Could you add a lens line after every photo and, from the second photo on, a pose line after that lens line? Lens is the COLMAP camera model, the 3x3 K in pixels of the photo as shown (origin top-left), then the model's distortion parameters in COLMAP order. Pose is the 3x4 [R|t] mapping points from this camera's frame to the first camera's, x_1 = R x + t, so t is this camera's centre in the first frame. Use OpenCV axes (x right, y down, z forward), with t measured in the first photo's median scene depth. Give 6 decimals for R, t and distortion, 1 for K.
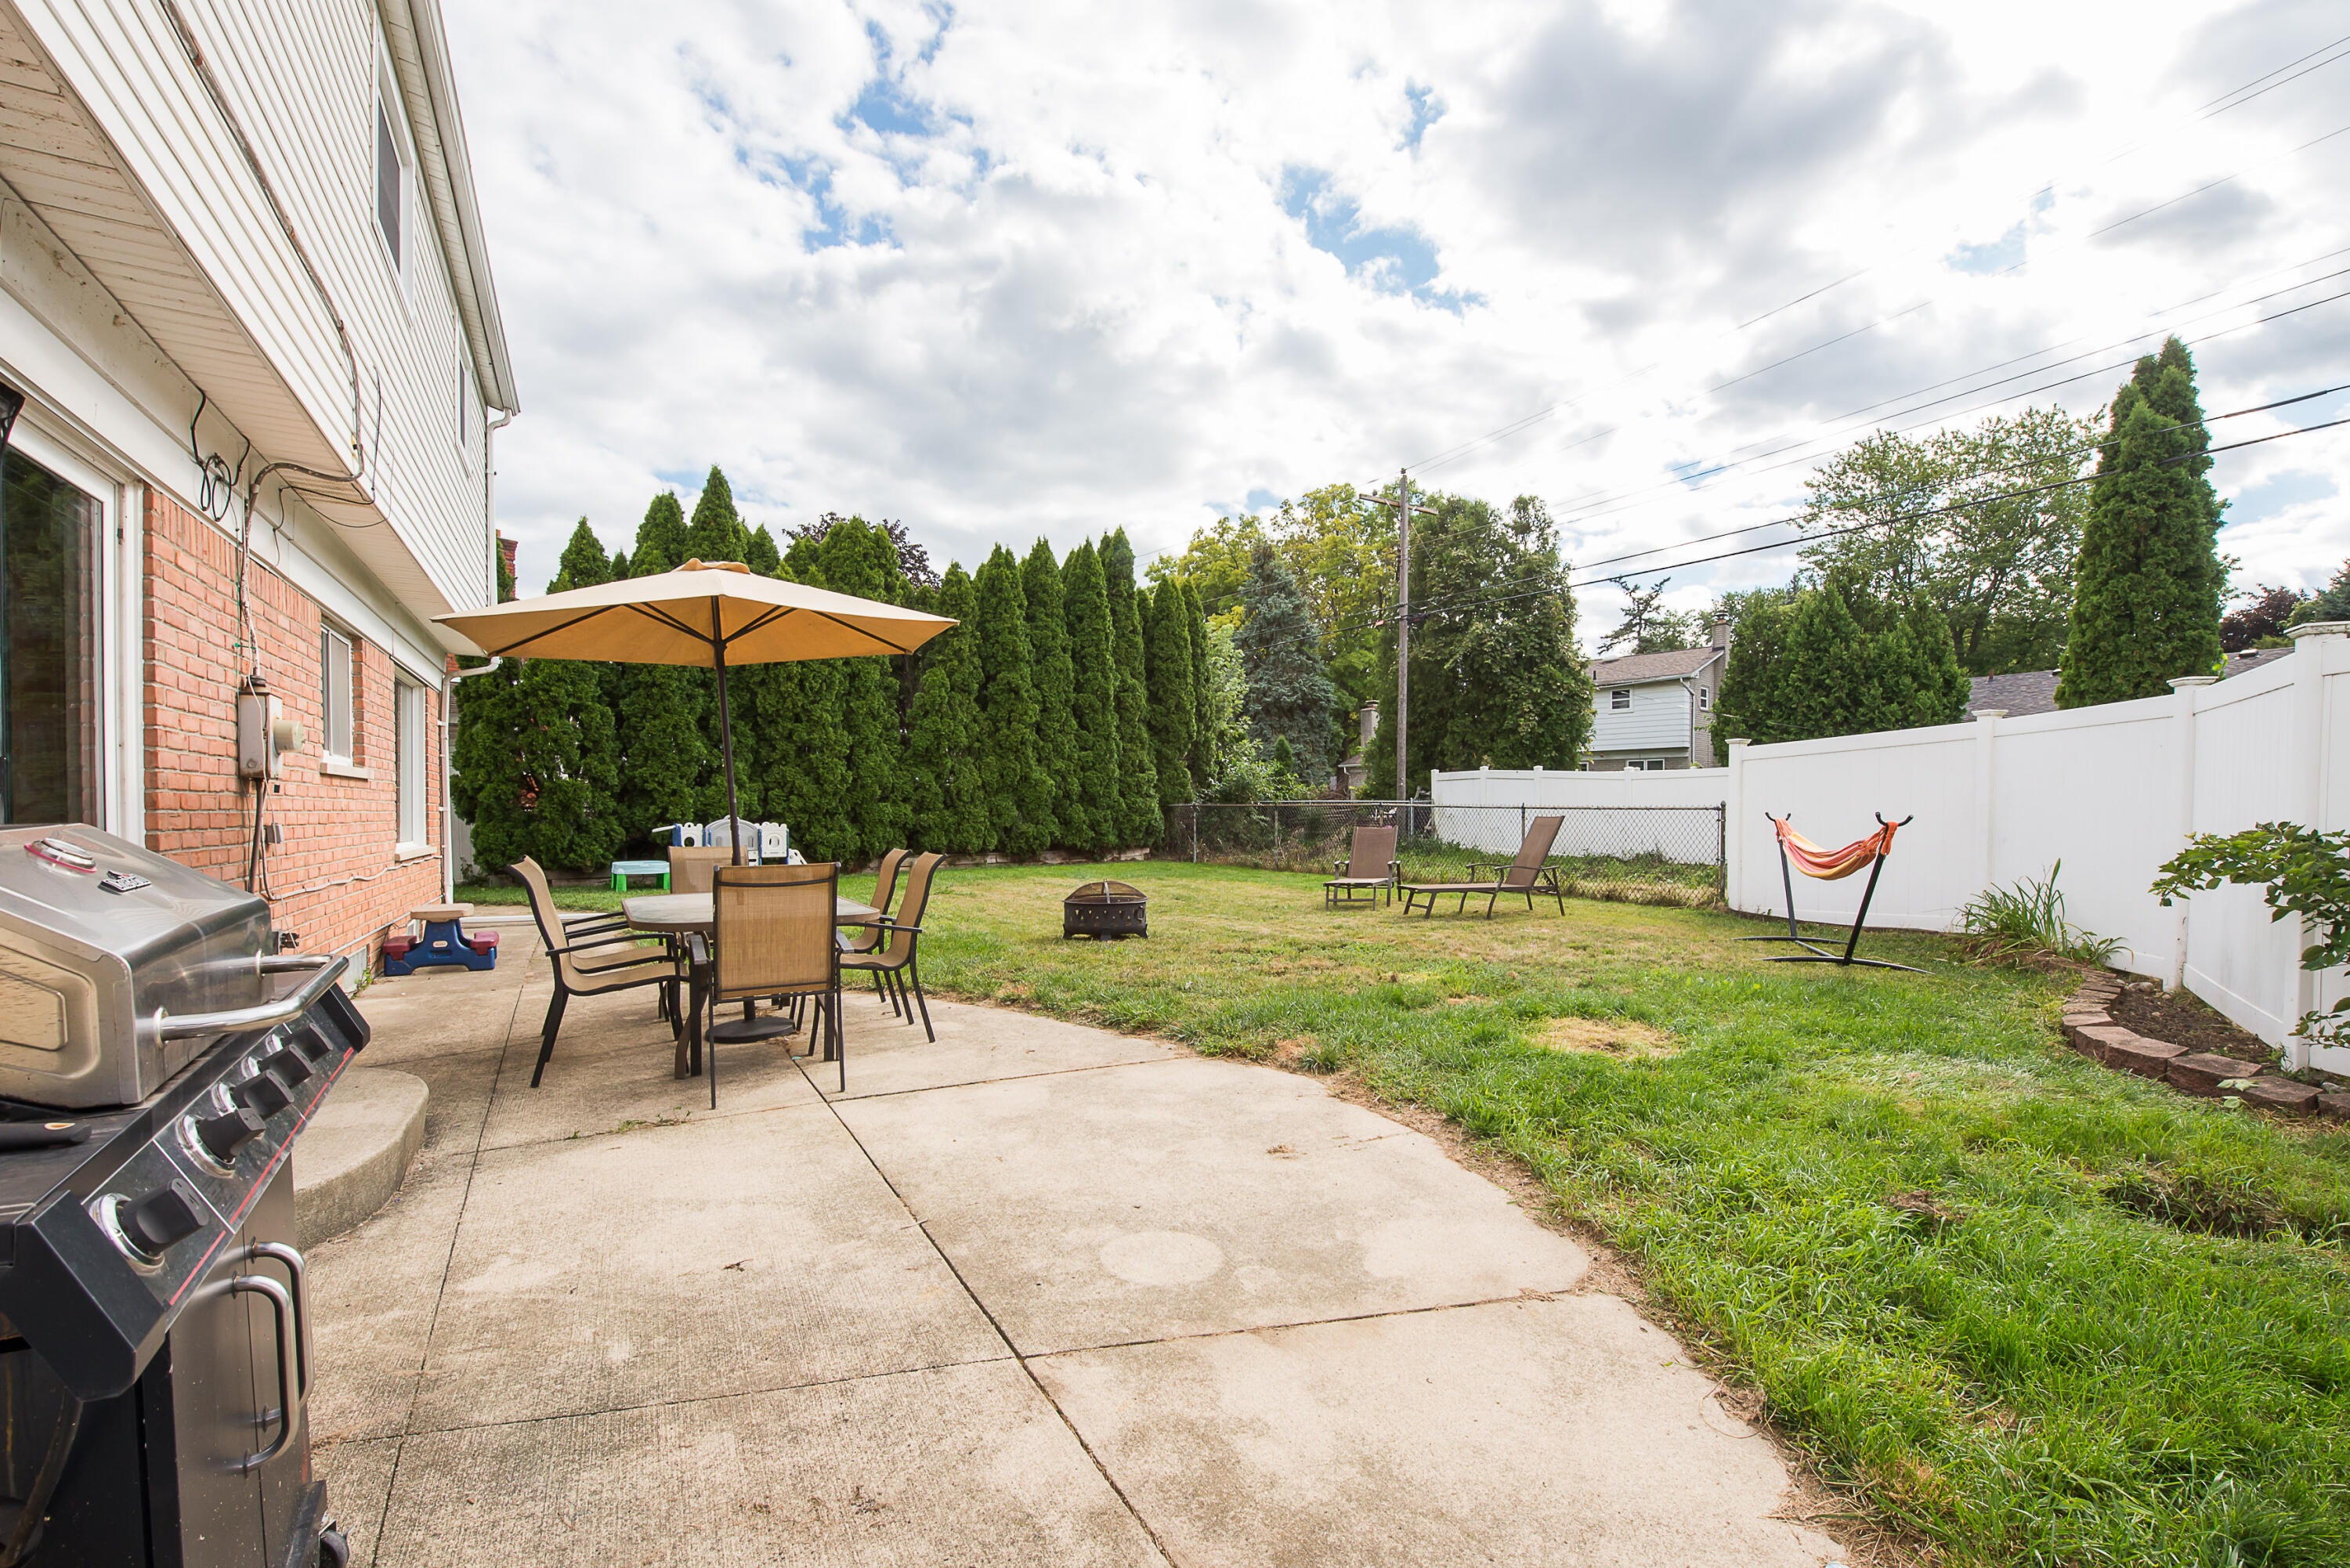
lens RADIAL K [[994.0, 0, 1175.0], [0, 994.0, 784.0], [0, 0, 1]] dist [0.000106, 0.000013]
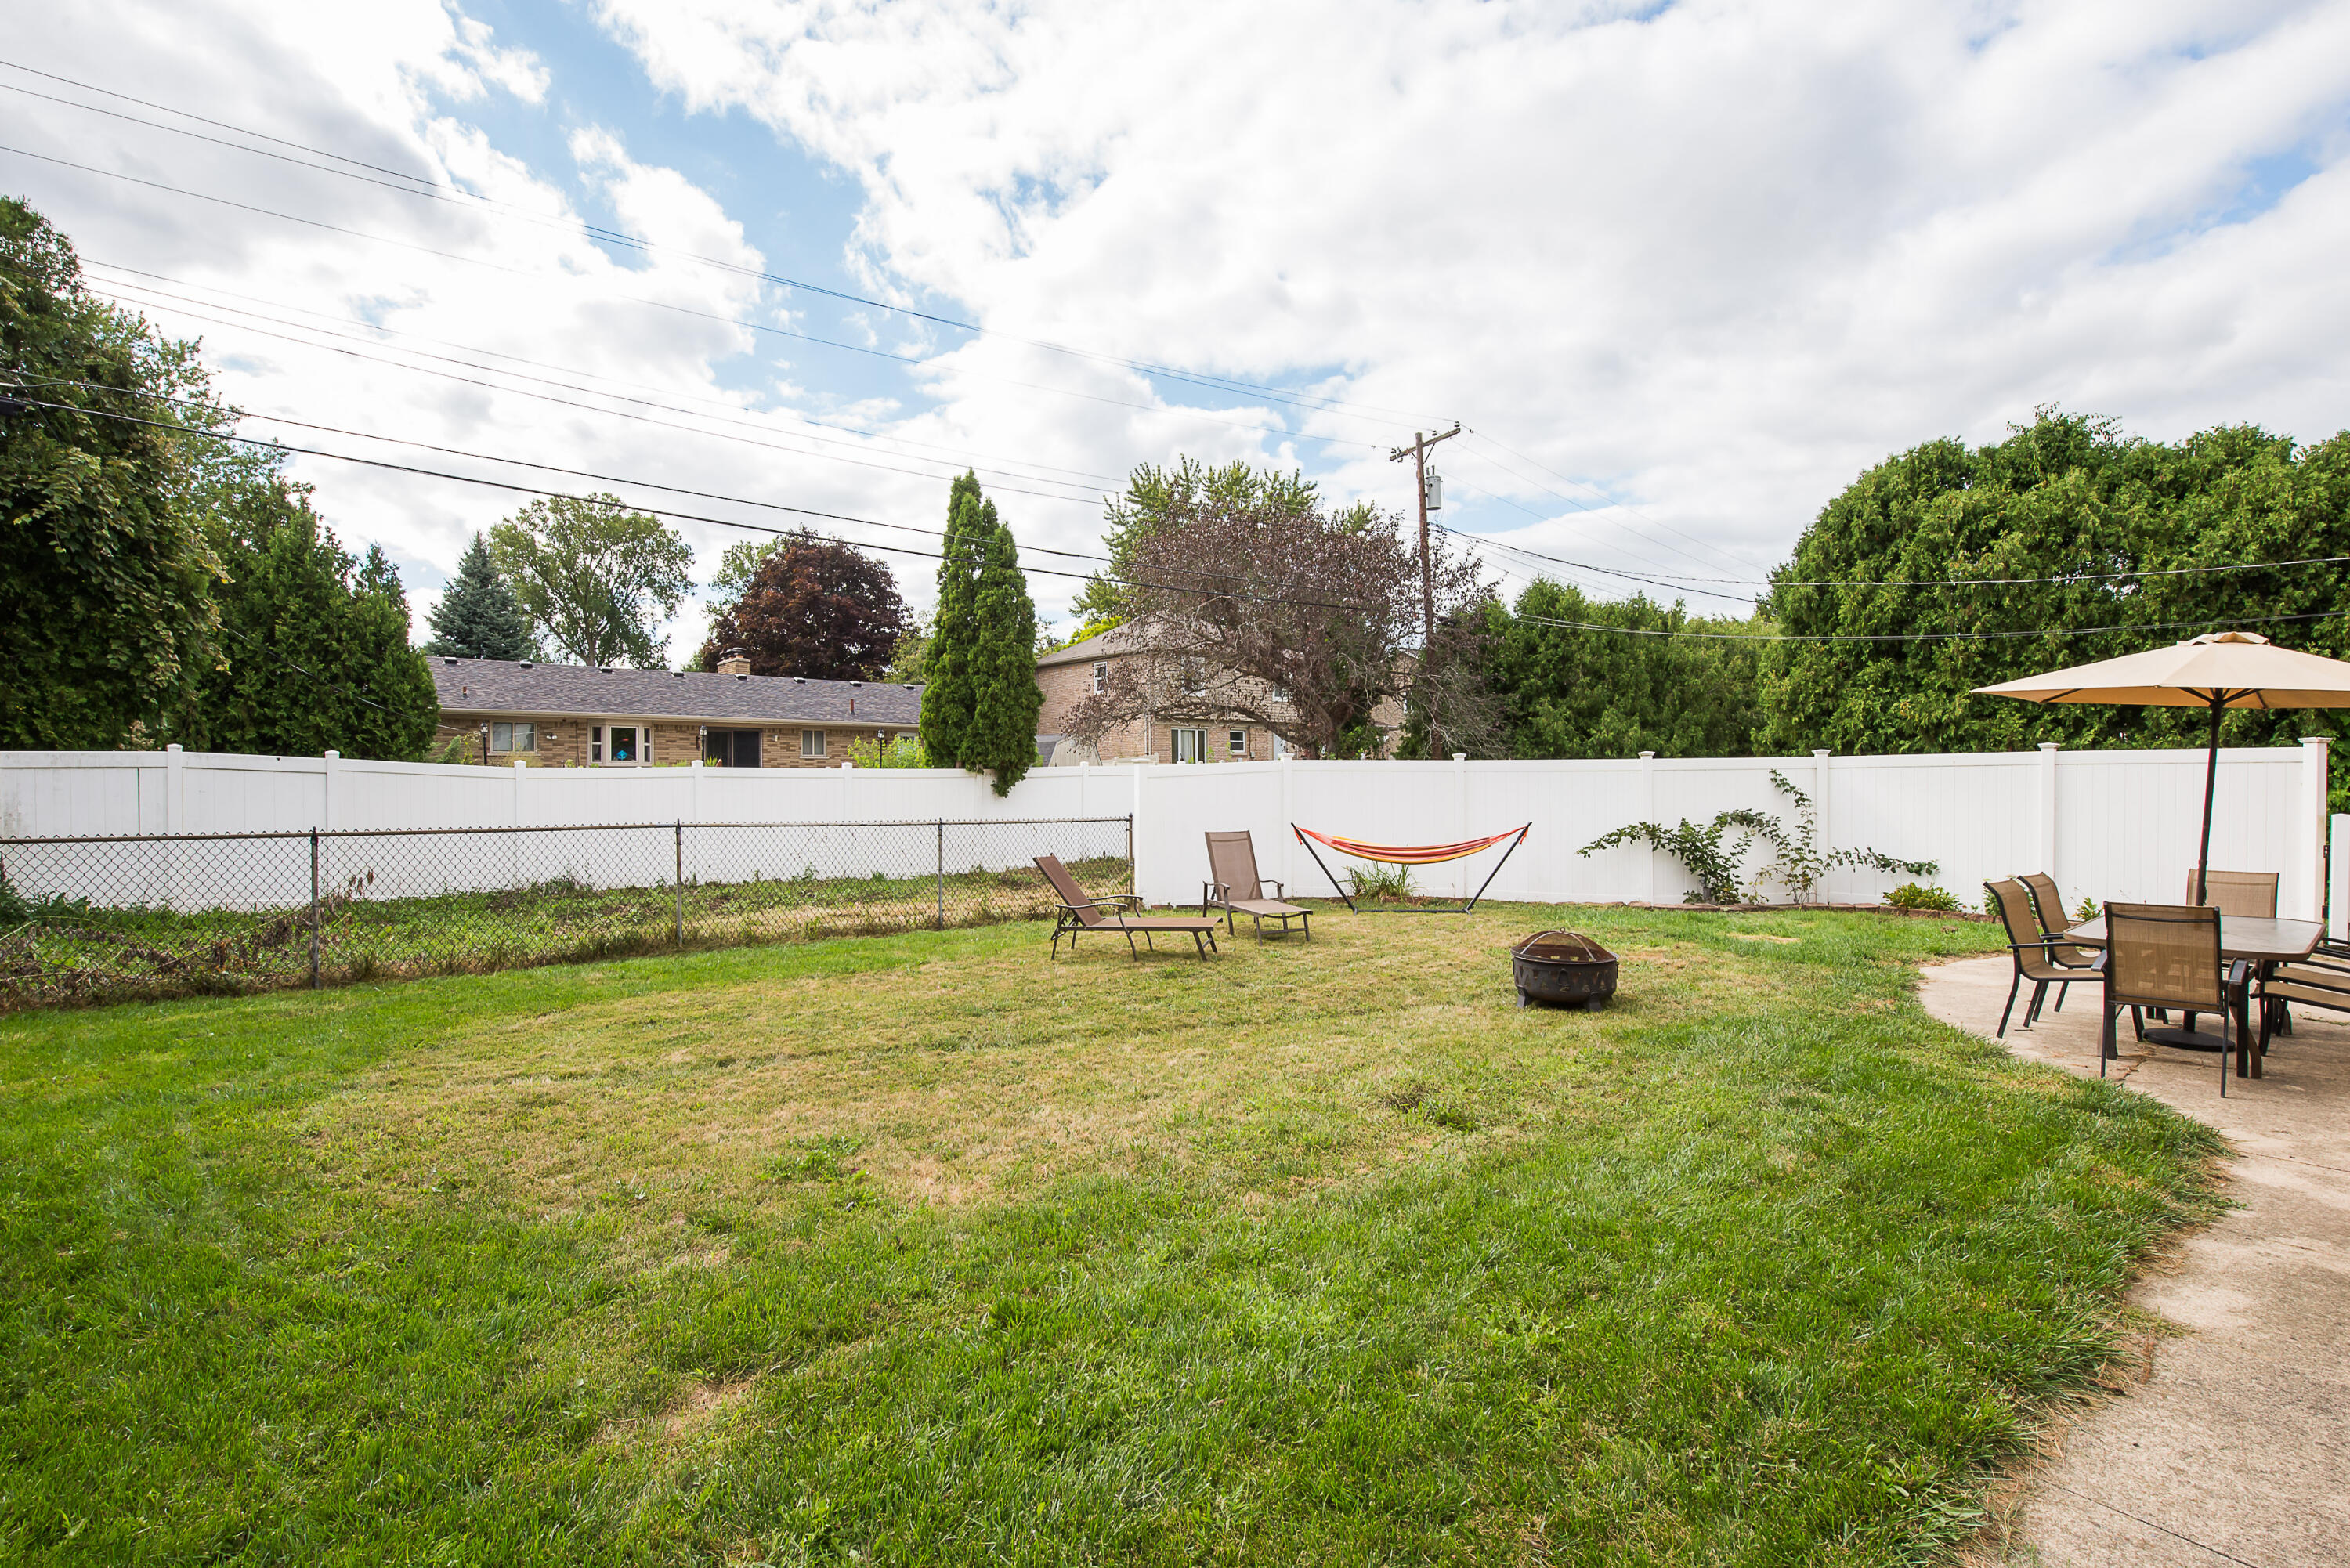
lens RADIAL K [[1127.0, 0, 1175.0], [0, 1127.0, 784.0], [0, 0, 1]] dist [-0.014332, -0.000212]
pose [[-0.177437, -0.000085, 0.984132, -0.413424], [-0.021790, 0.999755, -0.003843, -0.007156], [-0.983891, -0.022126, -0.177396, 0.681484]]
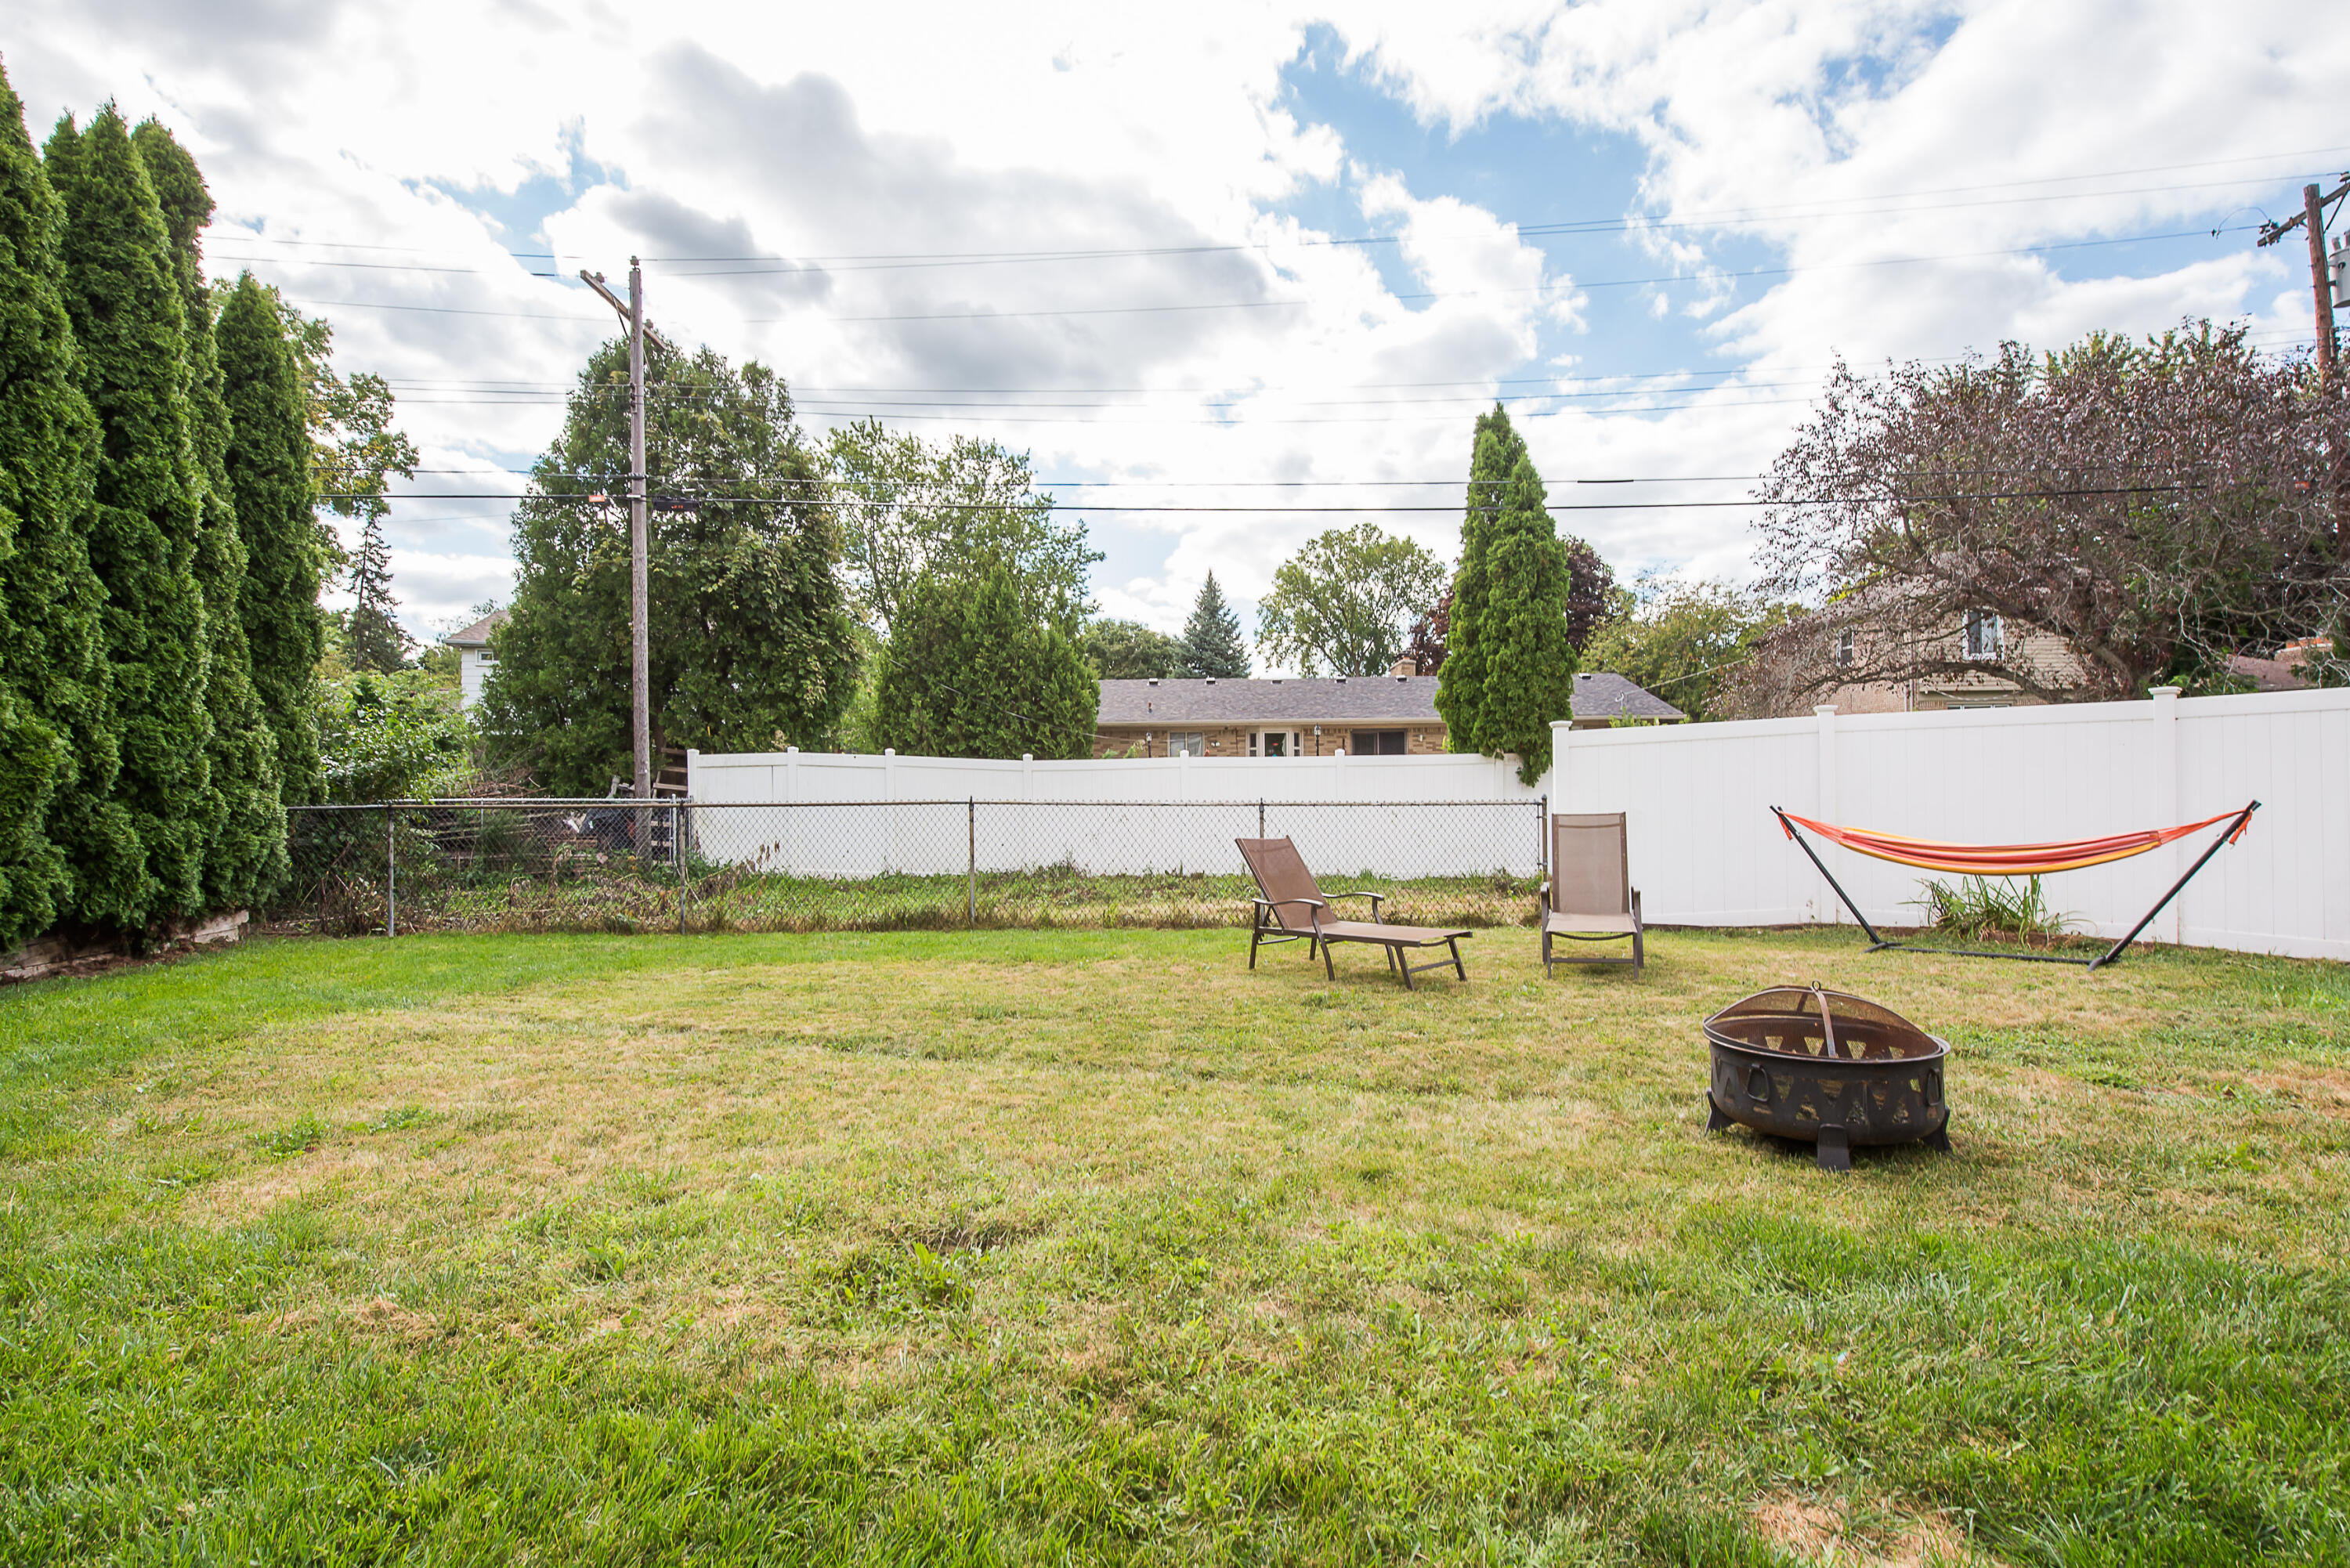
lens RADIAL K [[1130.7, 0, 1166.5], [0, 1130.7, 801.8], [0, 0, 1]] dist [0.020486, -0.025246]
pose [[0.511478, -0.003962, 0.859287, -0.251831], [-0.010958, 0.999878, 0.011133, 0.009597], [-0.859226, -0.015110, 0.511373, 0.445850]]
